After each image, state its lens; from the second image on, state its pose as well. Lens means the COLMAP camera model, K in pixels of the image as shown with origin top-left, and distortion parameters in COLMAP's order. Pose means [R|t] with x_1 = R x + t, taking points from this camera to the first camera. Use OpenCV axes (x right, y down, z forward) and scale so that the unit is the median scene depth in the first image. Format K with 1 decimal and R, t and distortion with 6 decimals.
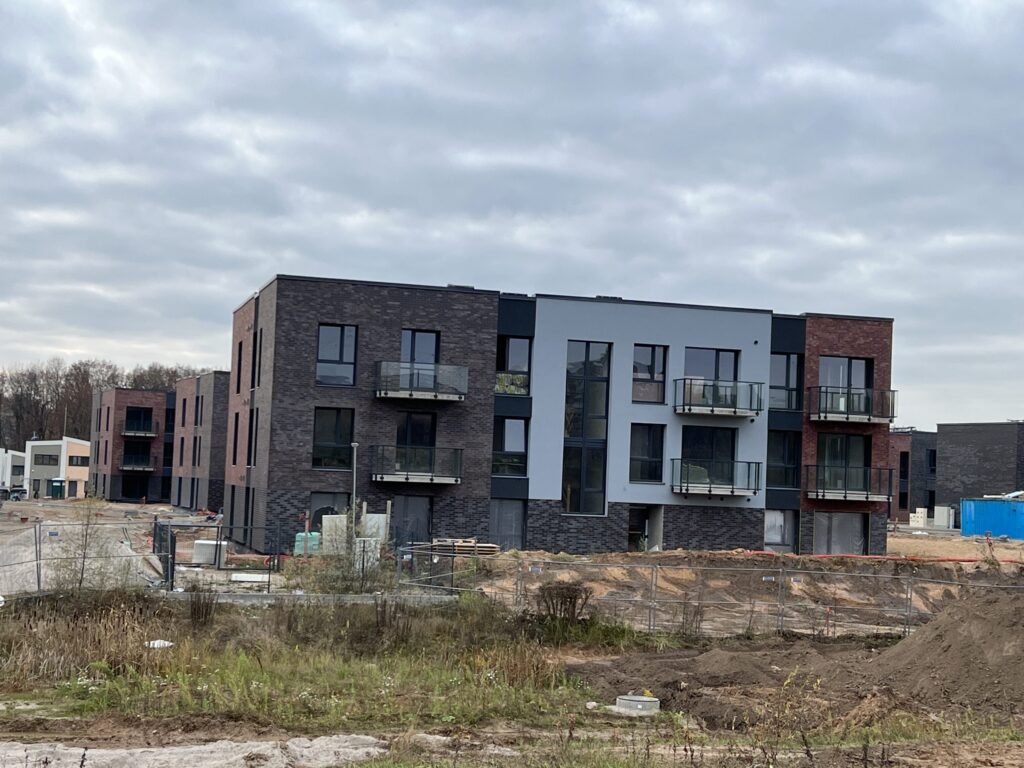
lens RADIAL K [[1641.2, 0, 505.1], [0, 1641.2, 388.7], [0, 0, 1]] dist [0.119141, 0.000000]
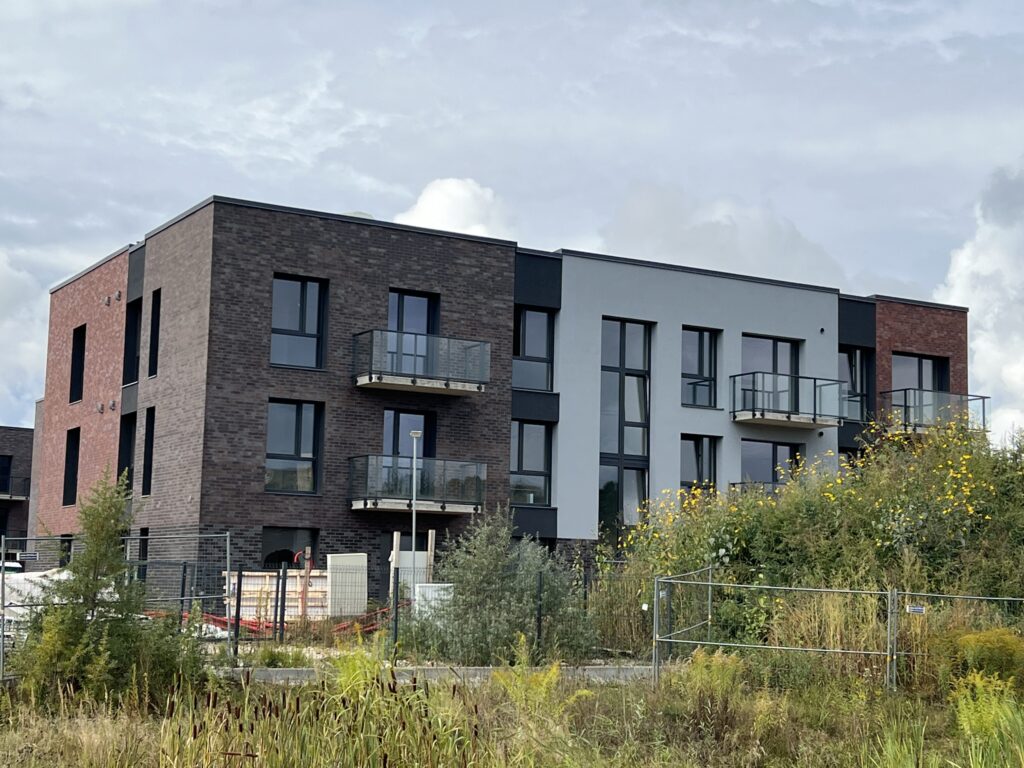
lens RADIAL K [[1641.2, 0, 525.7], [0, 1641.2, 396.5], [0, 0, 1]] dist [0.119141, 0.000000]
pose [[0.964993, 0.013425, 0.261934, -0.182548], [0.001893, 0.998307, -0.058139, 0.047466], [-0.262271, 0.056600, 0.963333, 0.322143]]
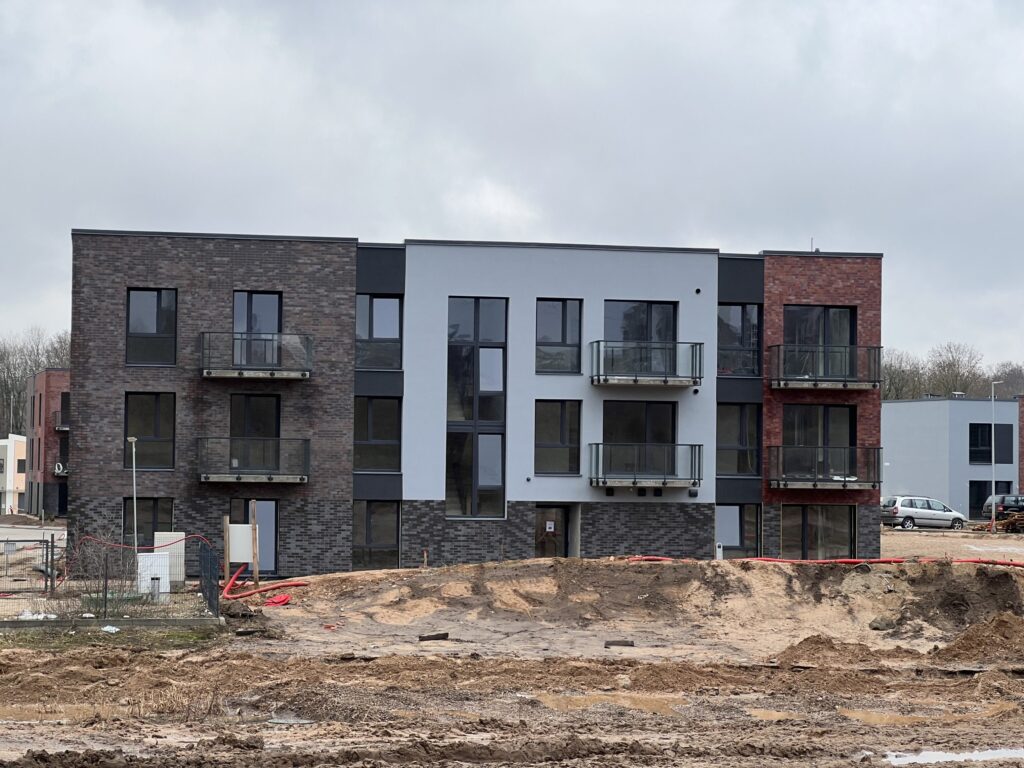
lens RADIAL K [[2336.0, 0, 490.1], [0, 2336.0, 354.9], [0, 0, 1]] dist [0.109811, 0.000000]
pose [[0.994615, -0.032585, -0.098379, 0.168964], [0.032819, 0.999461, 0.000757, -0.002034], [0.098301, -0.003982, 0.995149, -0.118636]]
